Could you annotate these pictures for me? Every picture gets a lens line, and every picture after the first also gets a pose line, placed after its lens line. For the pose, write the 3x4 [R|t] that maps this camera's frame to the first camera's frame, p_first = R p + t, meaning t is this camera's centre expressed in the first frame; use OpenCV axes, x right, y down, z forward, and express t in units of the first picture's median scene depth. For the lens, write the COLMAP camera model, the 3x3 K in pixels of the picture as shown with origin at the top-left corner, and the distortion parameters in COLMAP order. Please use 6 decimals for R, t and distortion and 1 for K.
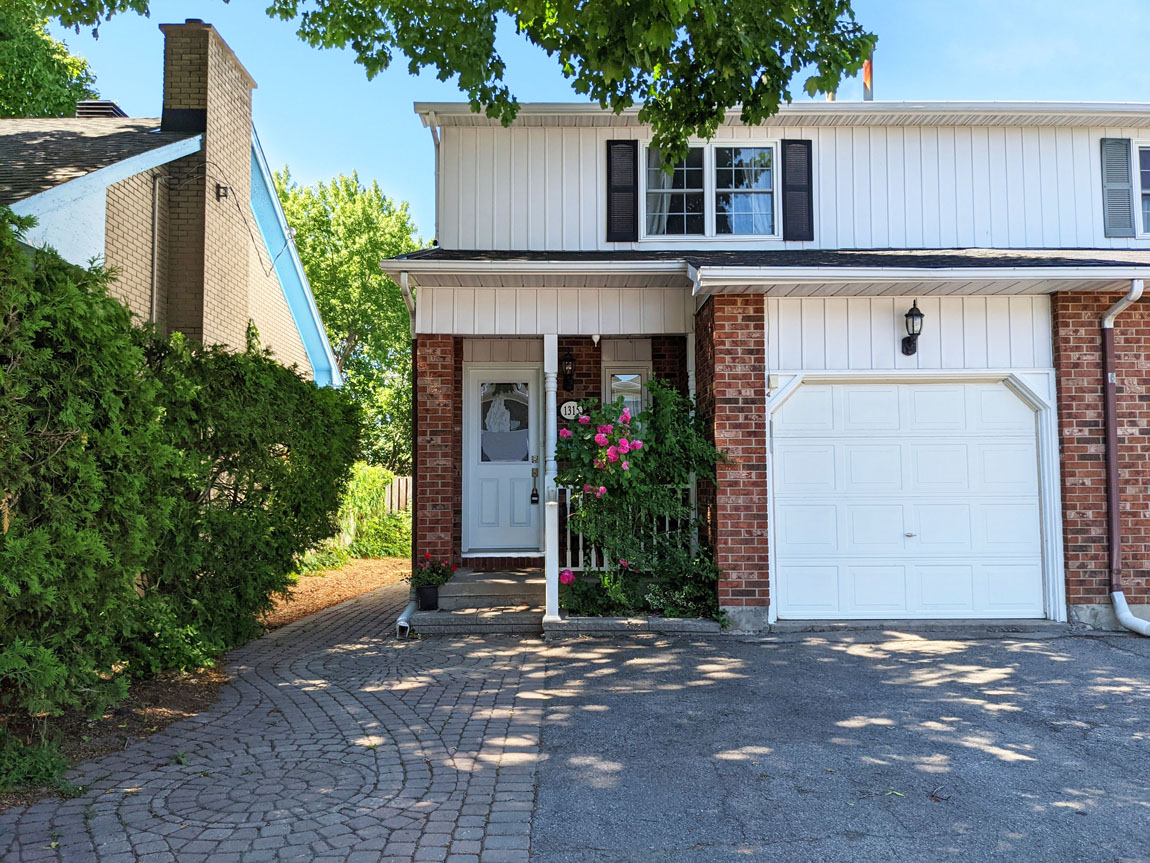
lens RADIAL K [[904.9, 0, 575.0], [0, 904.9, 431.5], [0, 0, 1]] dist [0.066000, -0.121309]
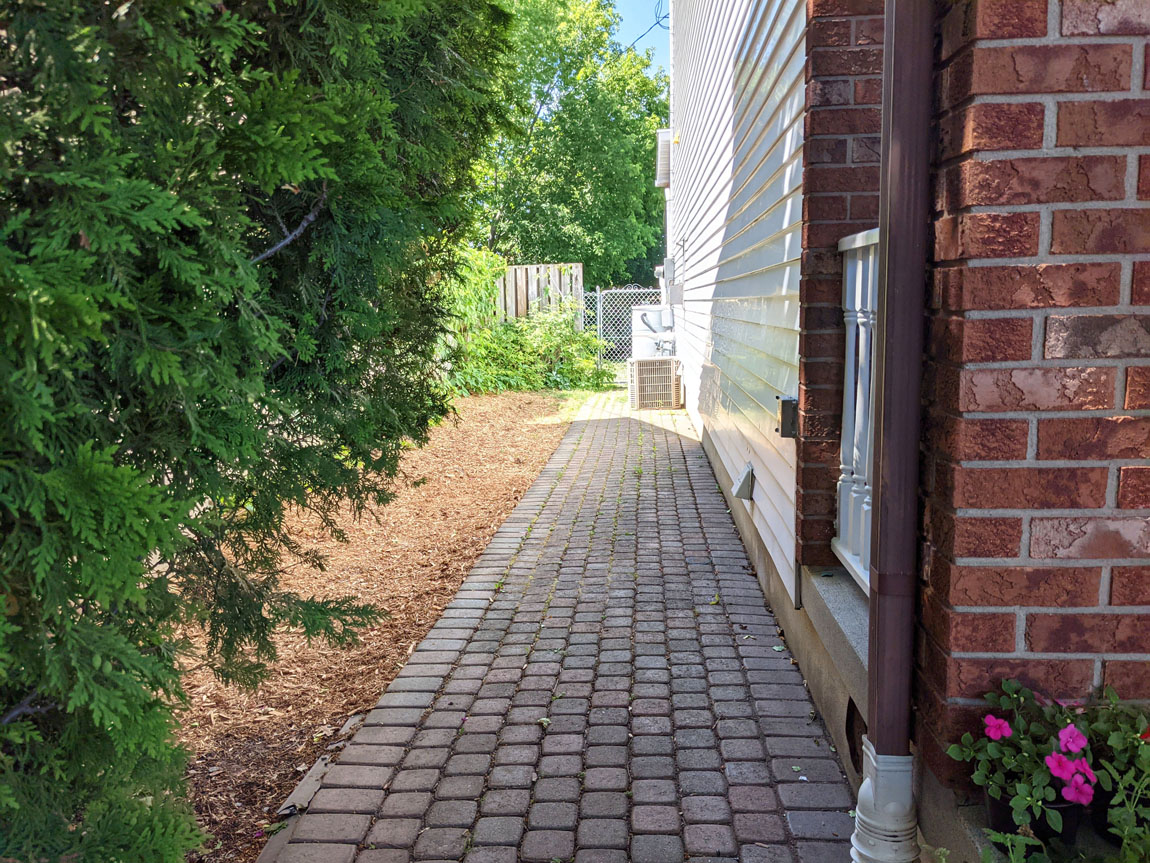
lens RADIAL K [[904.9, 0, 575.0], [0, 904.9, 431.5], [0, 0, 1]] dist [0.066000, -0.121309]
pose [[0.995555, 0.000871, -0.094183, -0.244795], [0.019568, 0.976225, 0.215874, 0.071584], [0.092132, -0.216757, 0.971868, 0.934509]]
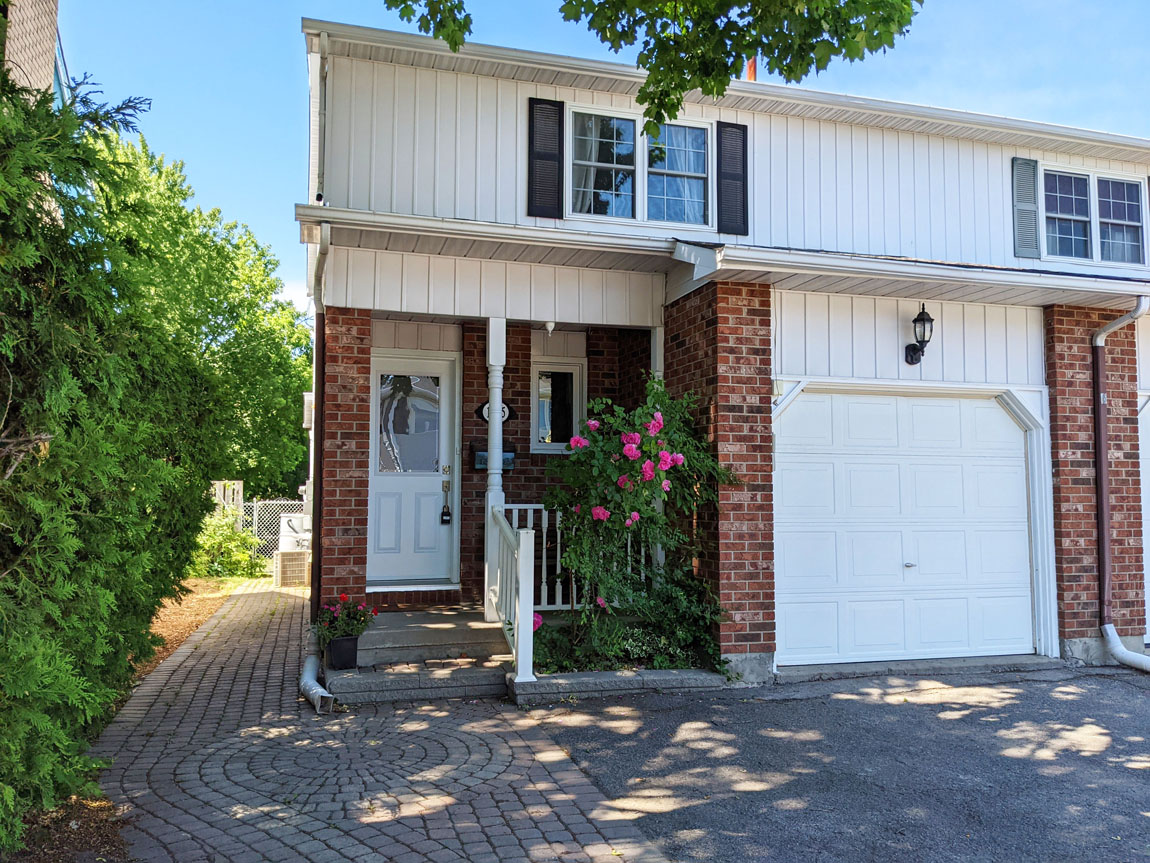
lens RADIAL K [[904.9, 0, 575.0], [0, 904.9, 431.5], [0, 0, 1]] dist [0.066000, -0.121309]
pose [[0.964810, 0.028808, 0.261366, -0.188832], [-0.027955, 0.999585, -0.006983, -0.002384], [-0.261458, -0.000569, 0.965215, 0.223487]]
